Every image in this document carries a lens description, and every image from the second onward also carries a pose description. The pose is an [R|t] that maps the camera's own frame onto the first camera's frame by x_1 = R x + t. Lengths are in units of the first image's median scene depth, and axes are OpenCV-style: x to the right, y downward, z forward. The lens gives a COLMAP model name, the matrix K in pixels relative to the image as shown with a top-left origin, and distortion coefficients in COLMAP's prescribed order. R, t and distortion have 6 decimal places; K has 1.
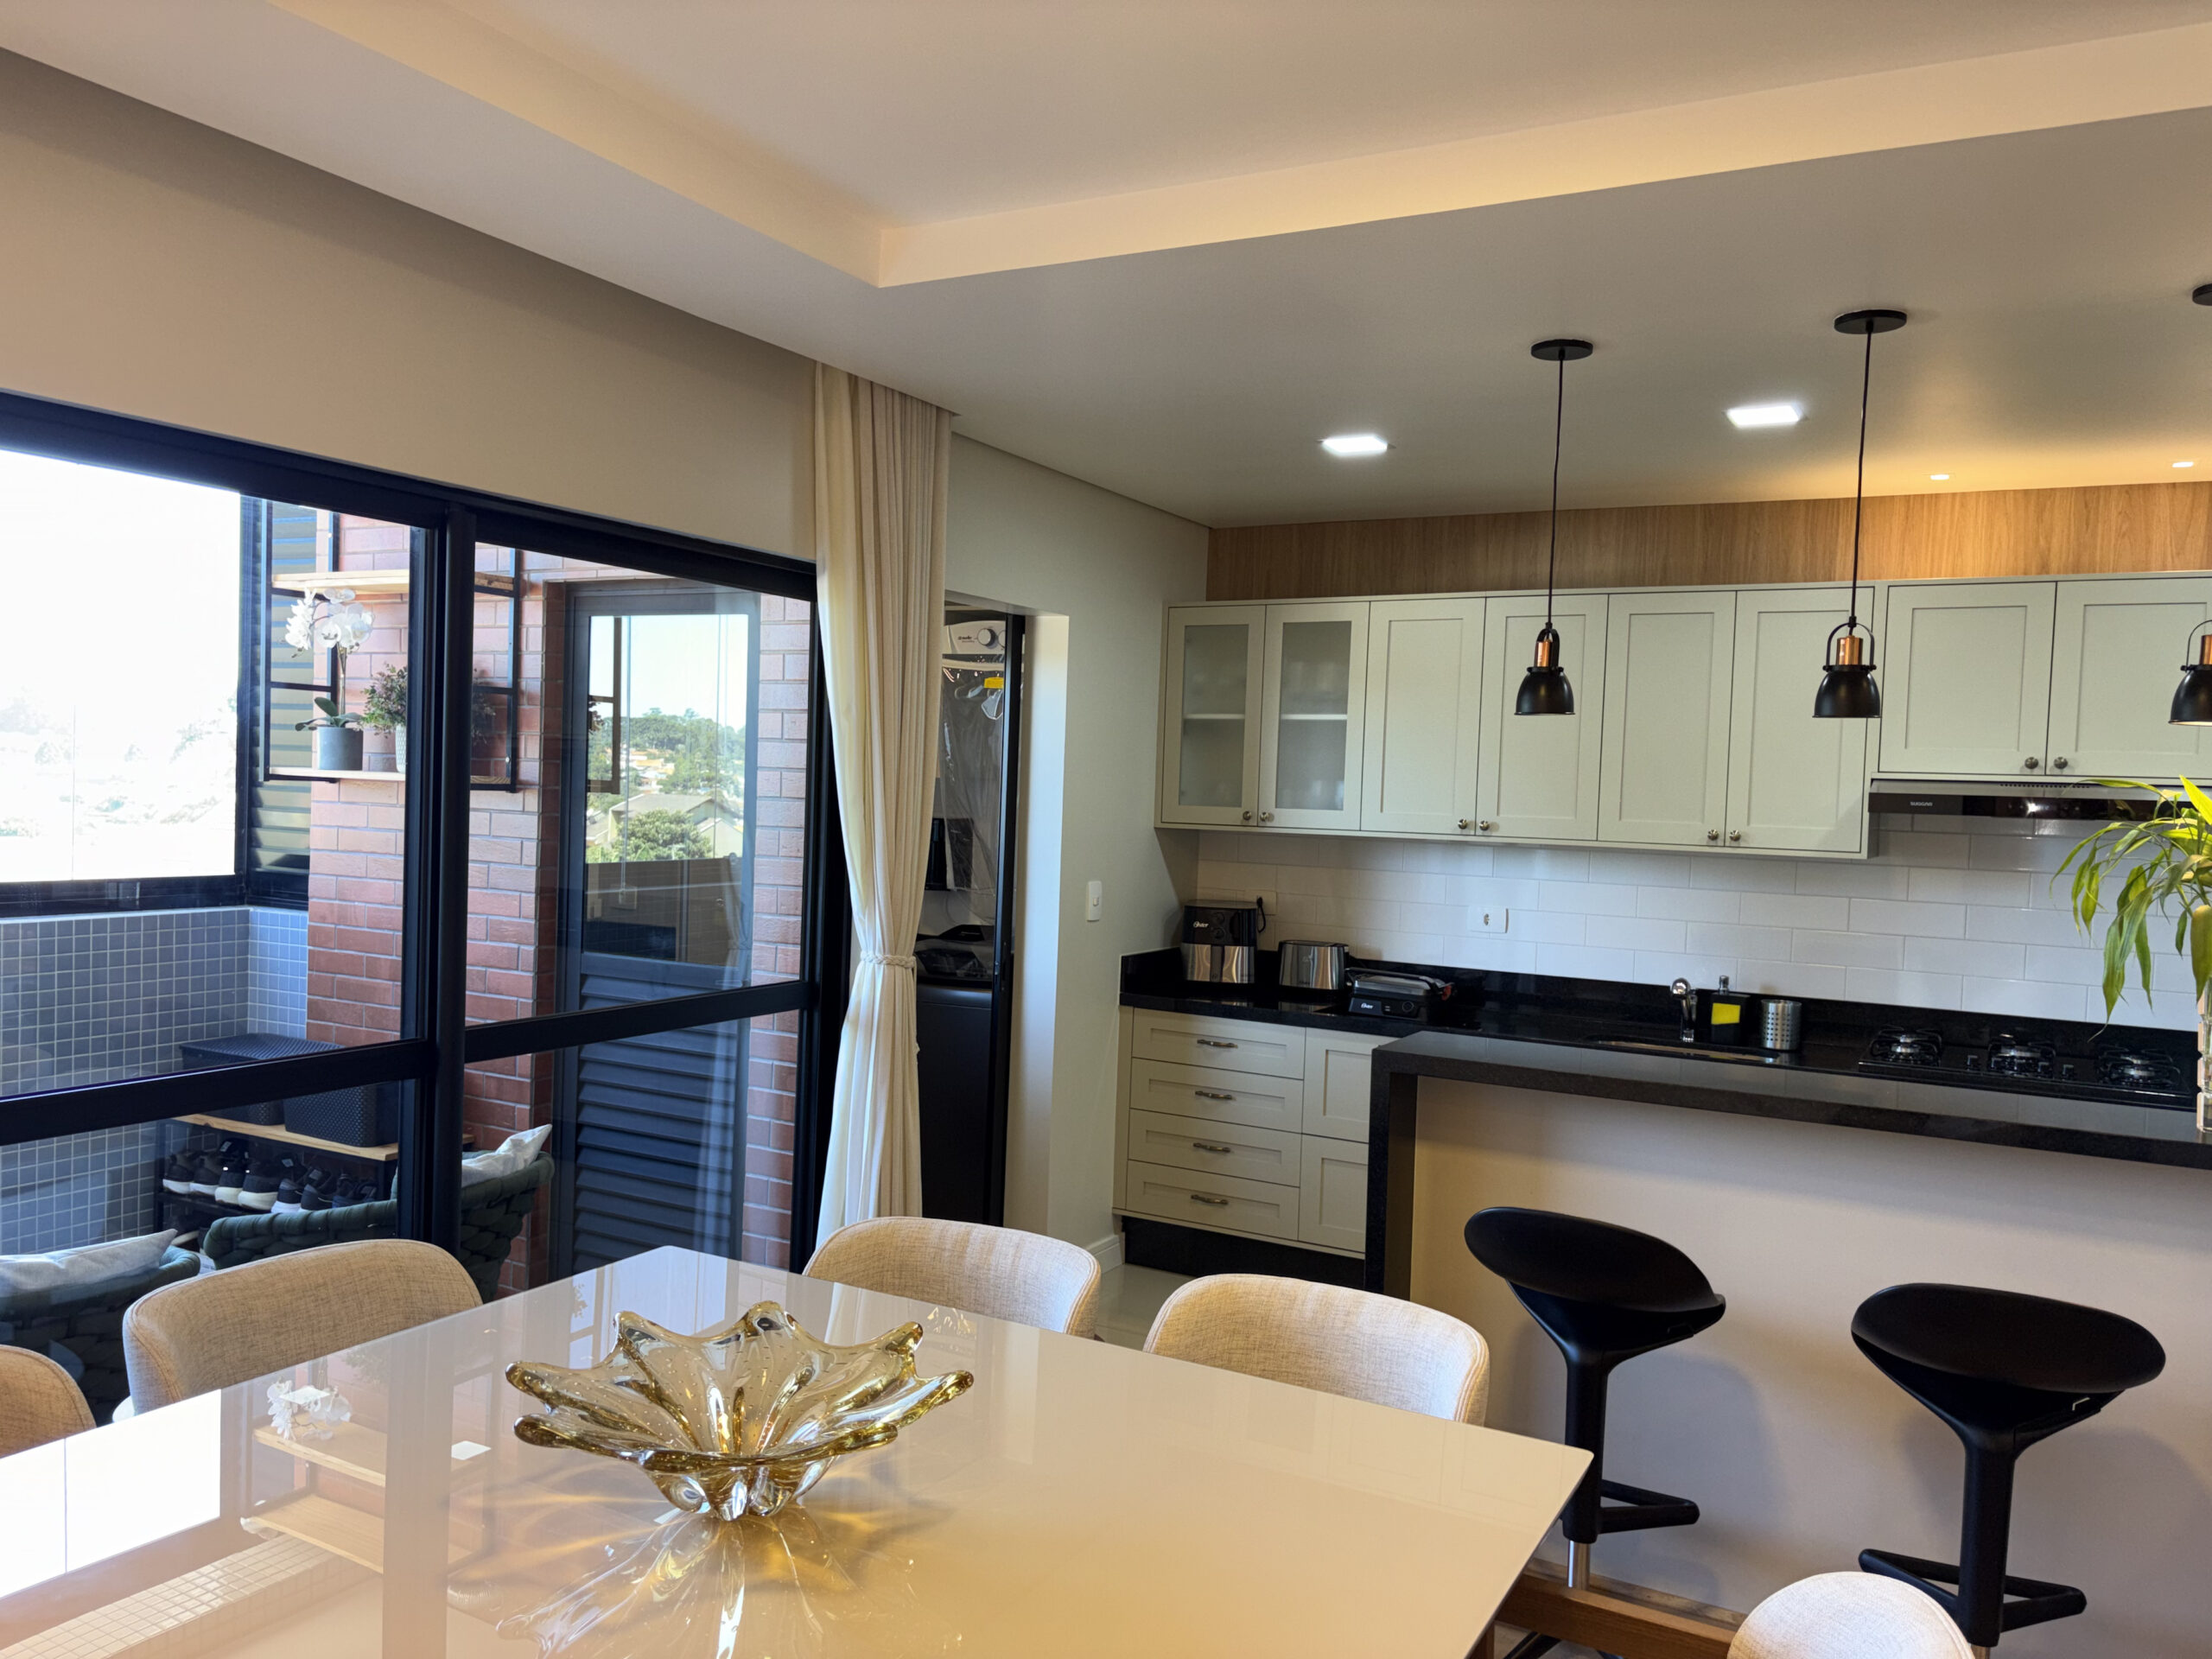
lens RADIAL K [[1660.6, 0, 1117.9], [0, 1660.6, 826.9], [0, 0, 1]] dist [0.164913, -0.278177]
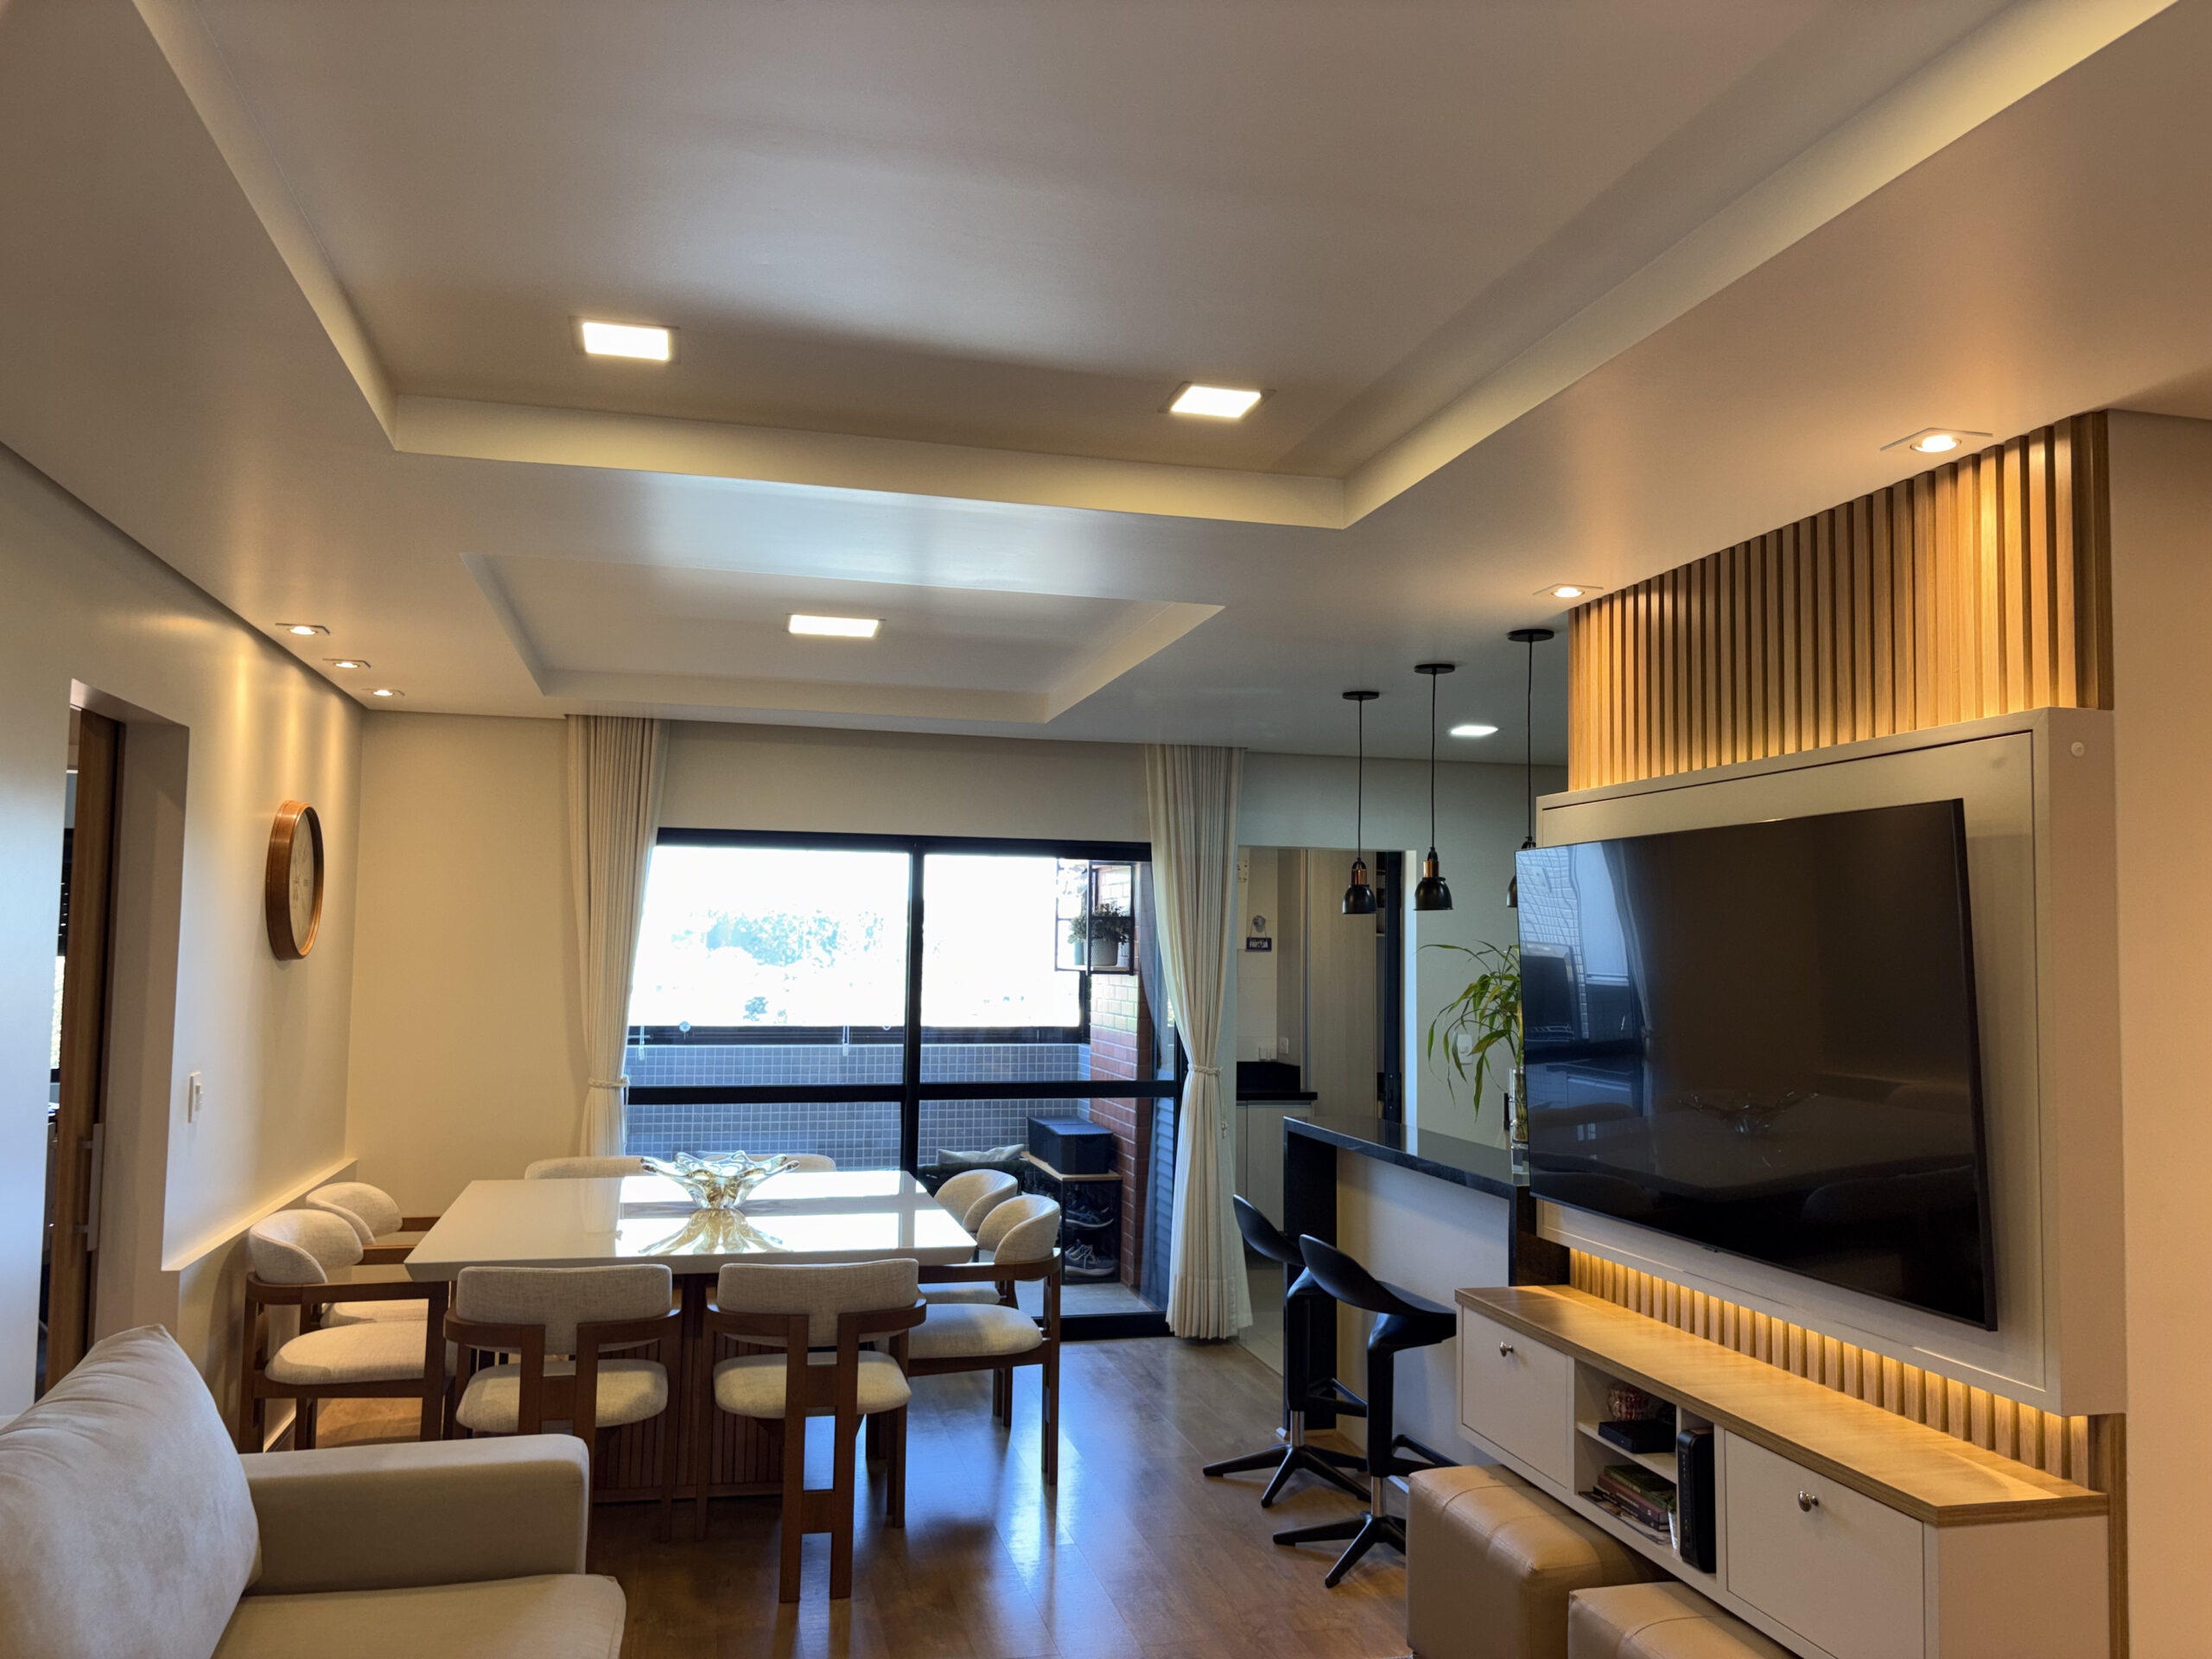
lens RADIAL K [[1660.6, 0, 1117.9], [0, 1660.6, 826.9], [0, 0, 1]] dist [0.164913, -0.278177]
pose [[0.677815, -0.081913, -0.730655, 1.012690], [-0.005057, 0.993231, -0.116042, 0.029590], [0.735215, 0.082350, 0.672813, -0.203588]]
